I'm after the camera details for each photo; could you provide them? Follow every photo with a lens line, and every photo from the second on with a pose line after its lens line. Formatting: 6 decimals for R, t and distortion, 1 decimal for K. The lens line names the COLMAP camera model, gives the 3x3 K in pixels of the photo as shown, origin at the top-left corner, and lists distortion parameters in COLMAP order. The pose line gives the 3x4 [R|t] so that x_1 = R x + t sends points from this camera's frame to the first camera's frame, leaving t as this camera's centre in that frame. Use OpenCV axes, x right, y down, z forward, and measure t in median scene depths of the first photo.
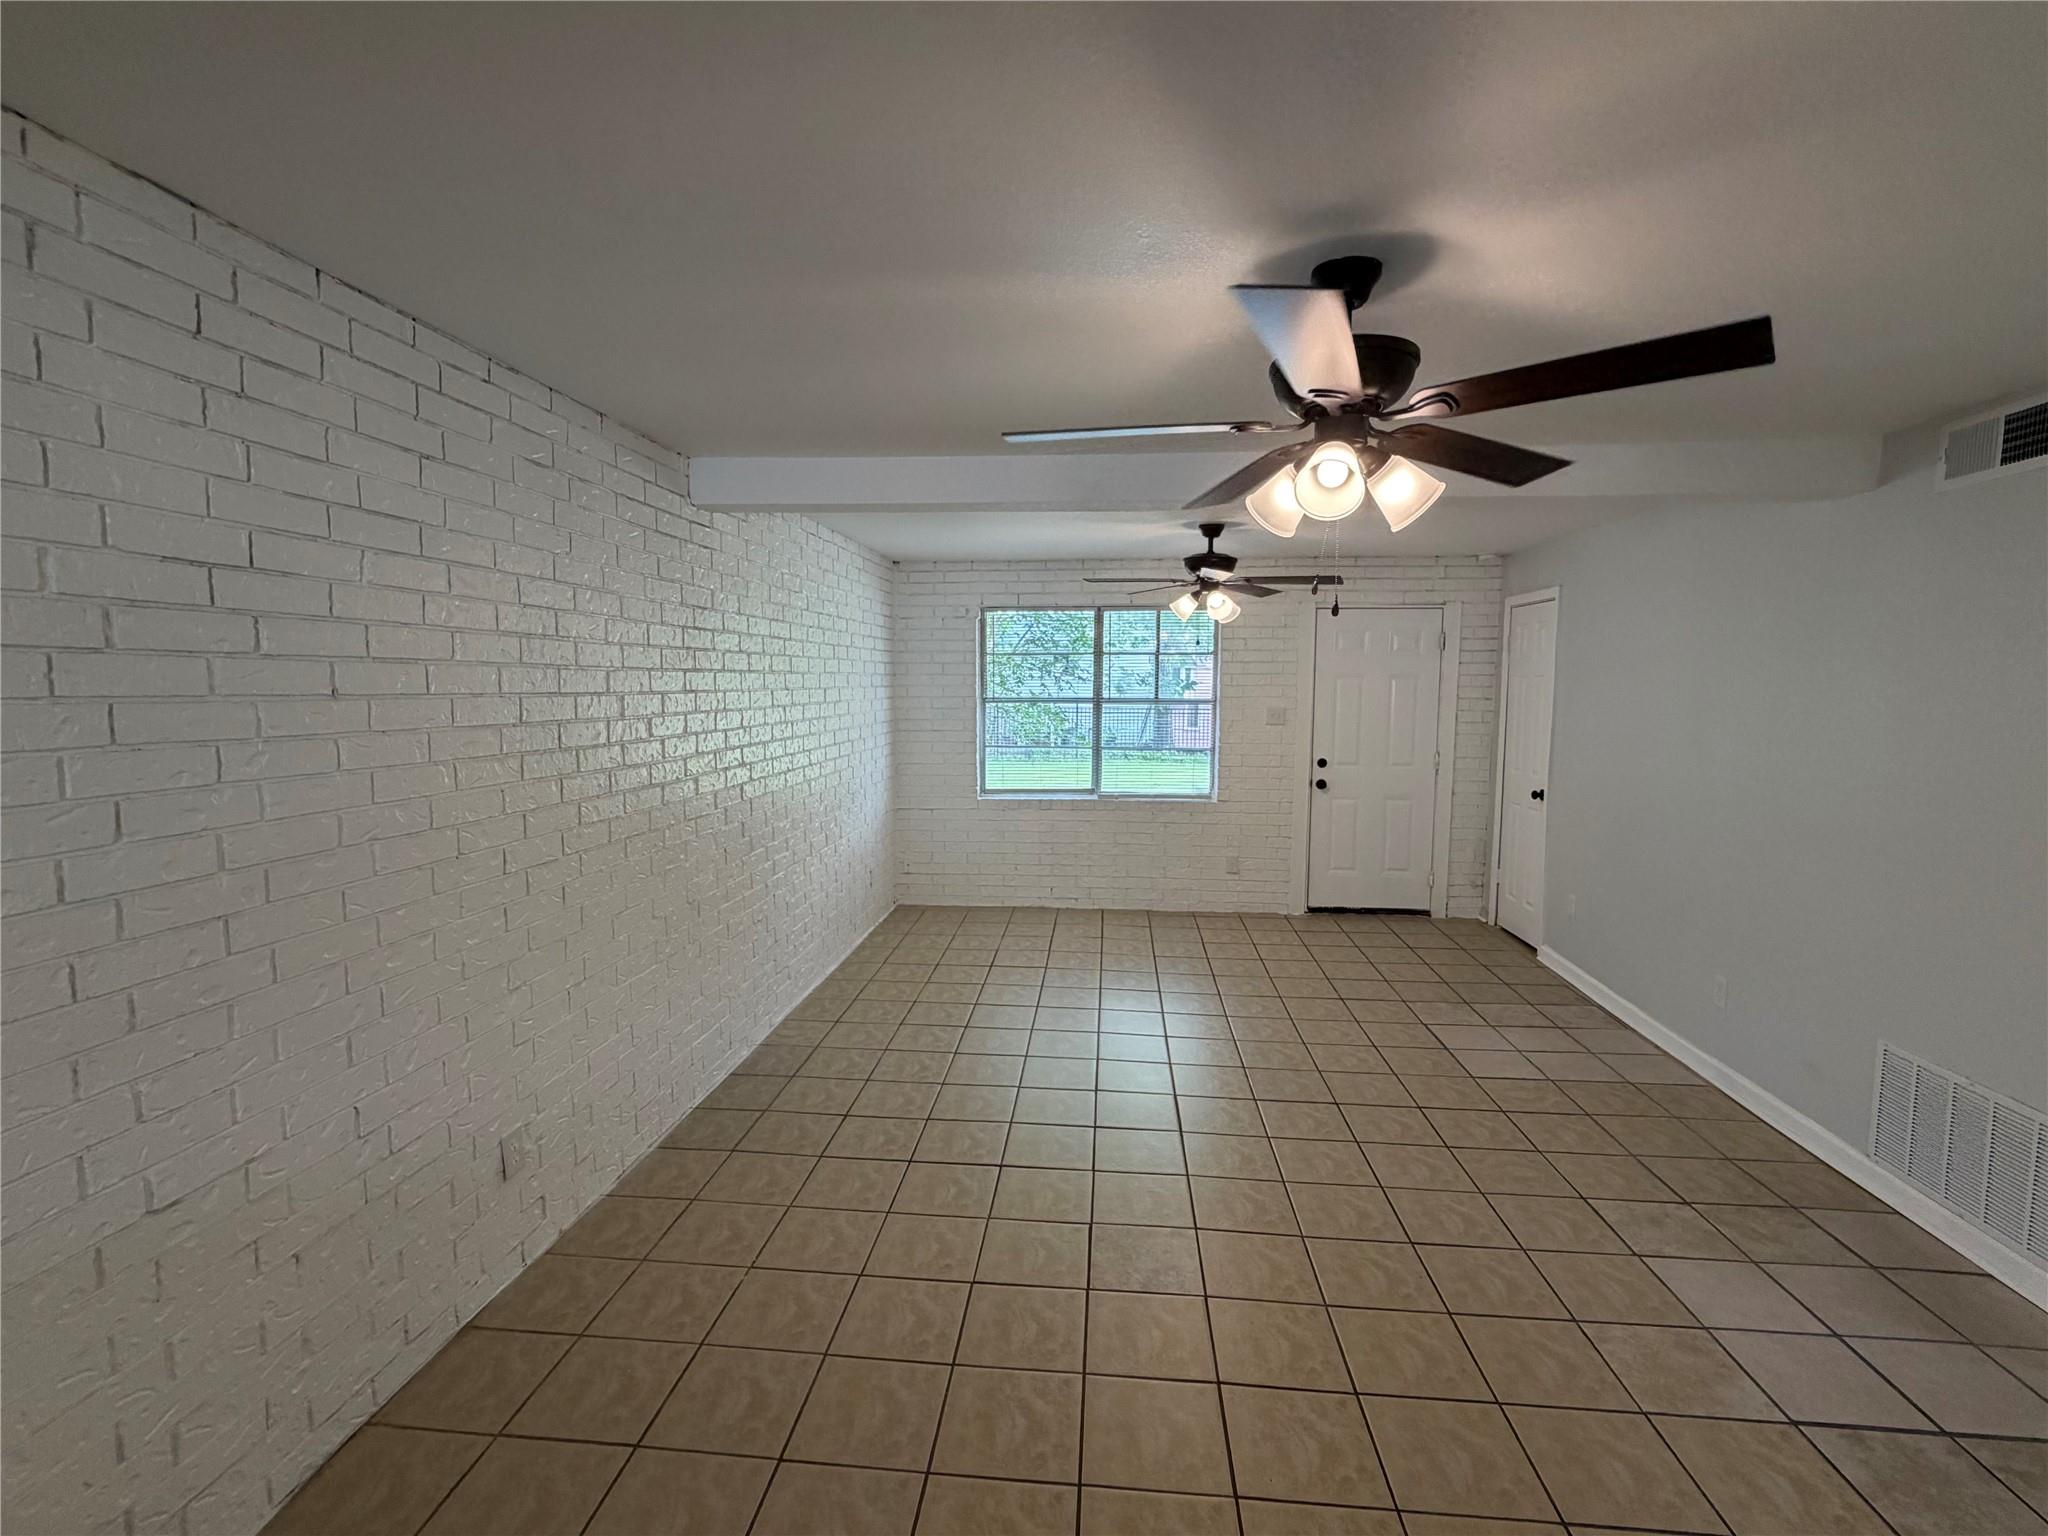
lens RADIAL K [[949.9, 0, 1031.3], [0, 949.9, 770.7], [0, 0, 1]] dist [0.003183, -0.000348]
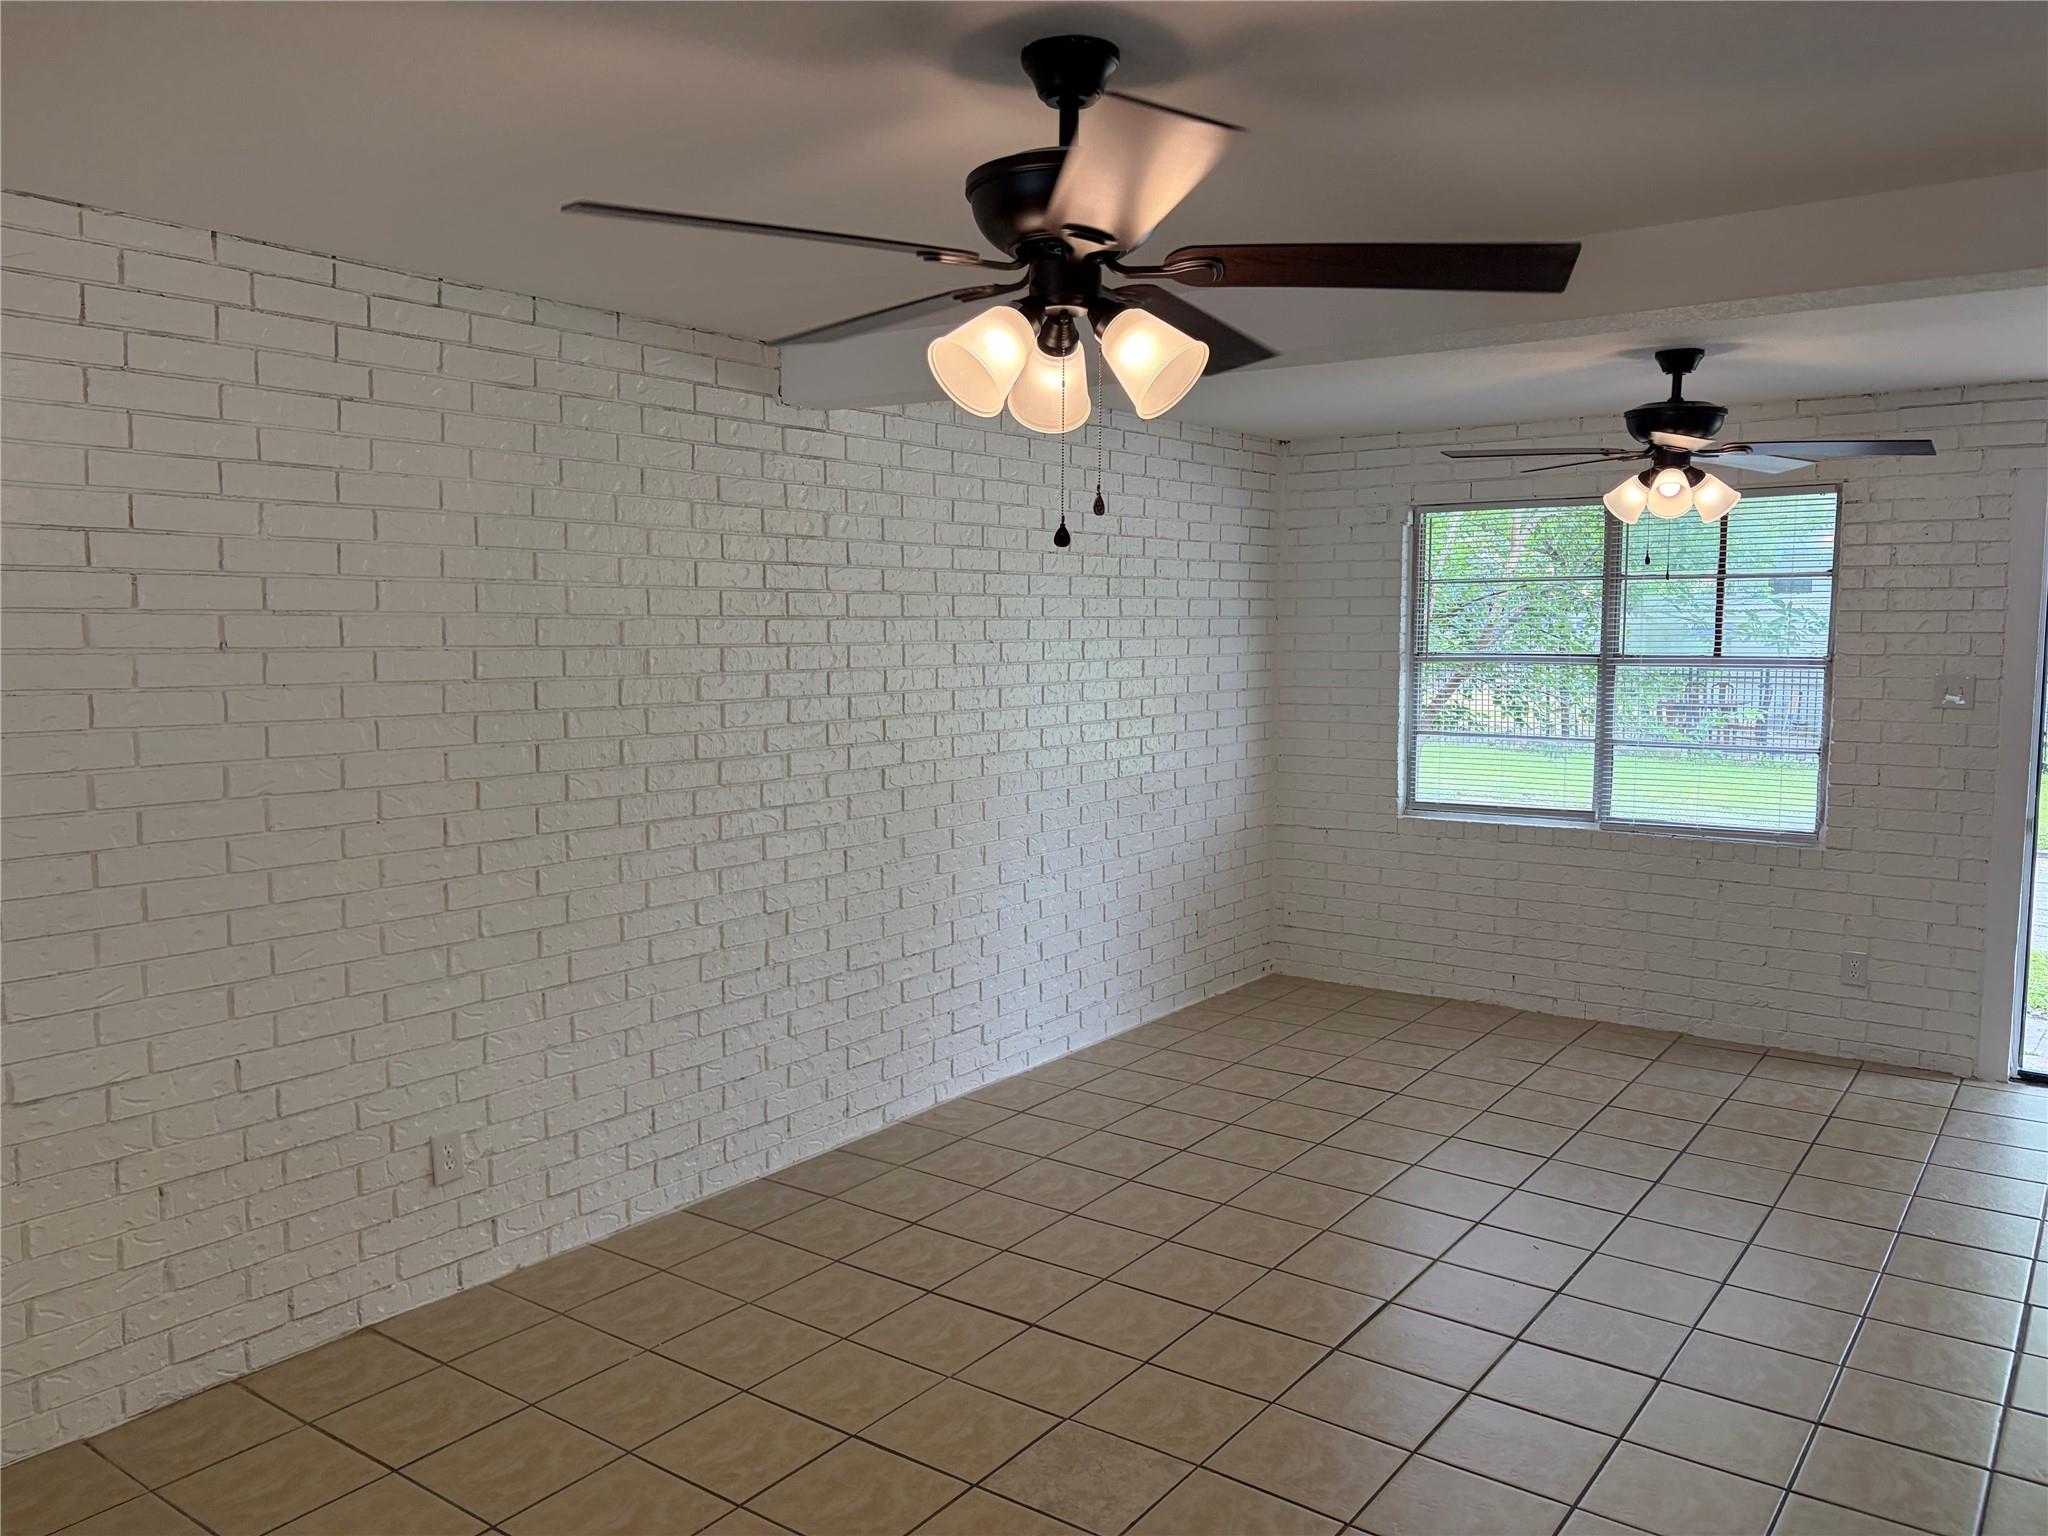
lens RADIAL K [[1561.3, 0, 1013.8], [0, 1561.3, 762.9], [0, 0, 1]] dist [0.053973, -0.058036]
pose [[0.858584, 0.043345, -0.510836, 0.482371], [-0.045340, 0.998935, 0.008556, -0.005479], [0.510663, 0.015815, 0.859635, -0.006827]]
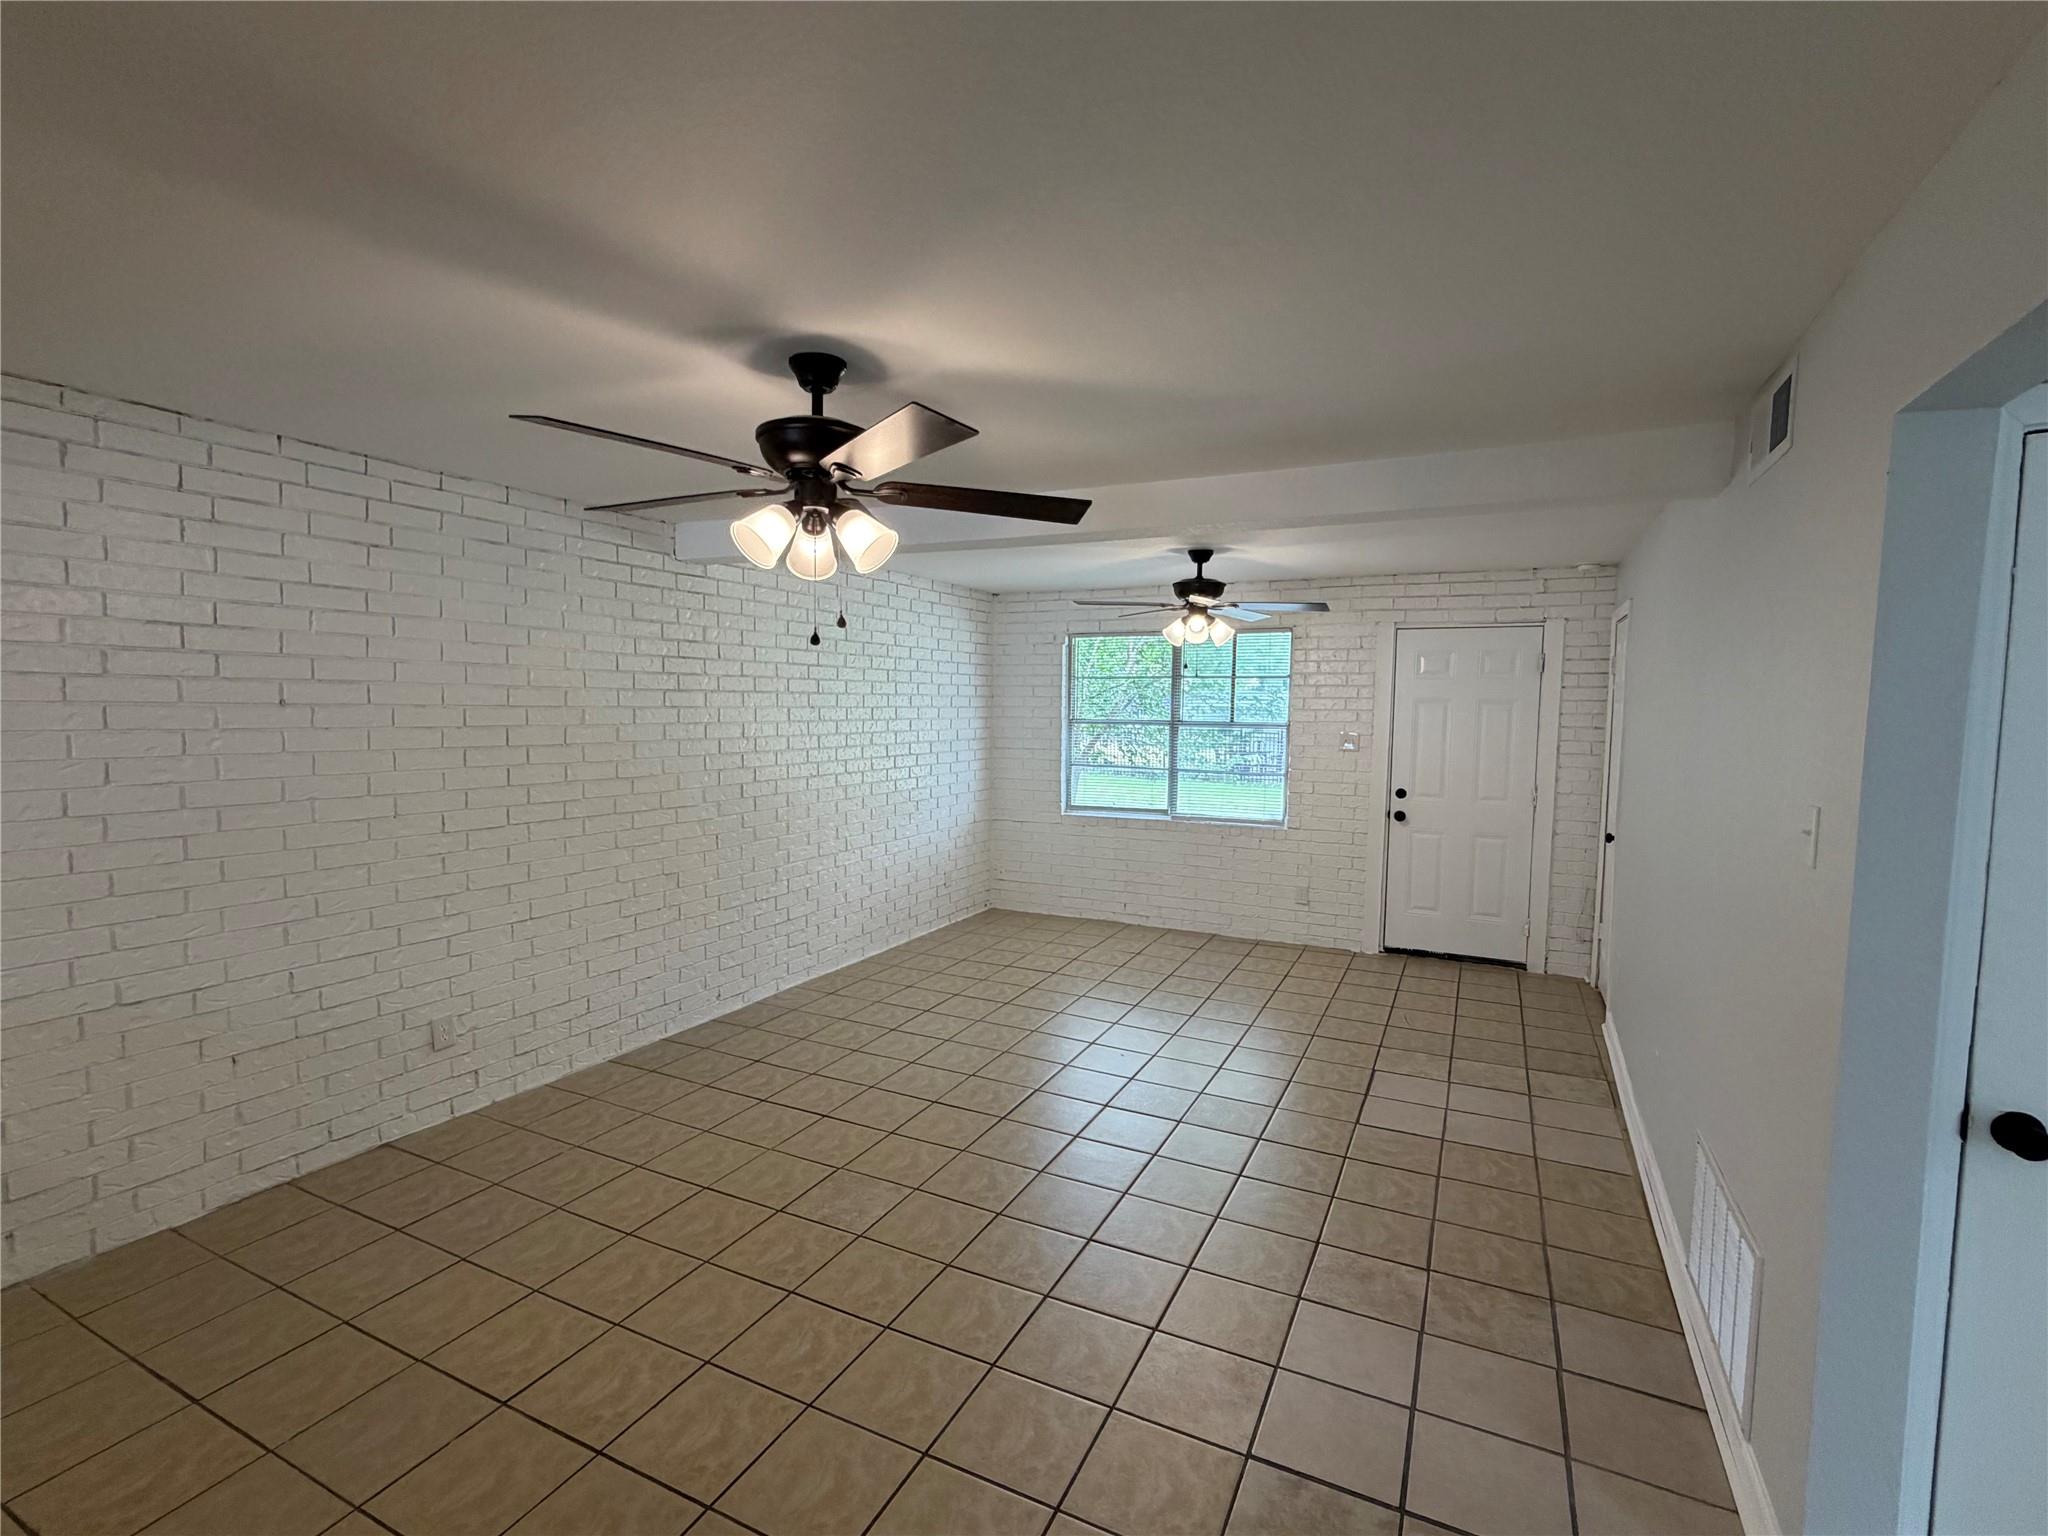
lens RADIAL K [[949.9, 0, 1022.7], [0, 949.9, 769.9], [0, 0, 1]] dist [0.003183, -0.000348]
pose [[0.933947, 0.033341, -0.355852, 0.541864], [-0.042581, 0.998928, -0.018162, 0.003252], [0.354865, 0.032115, 0.934366, -0.013630]]
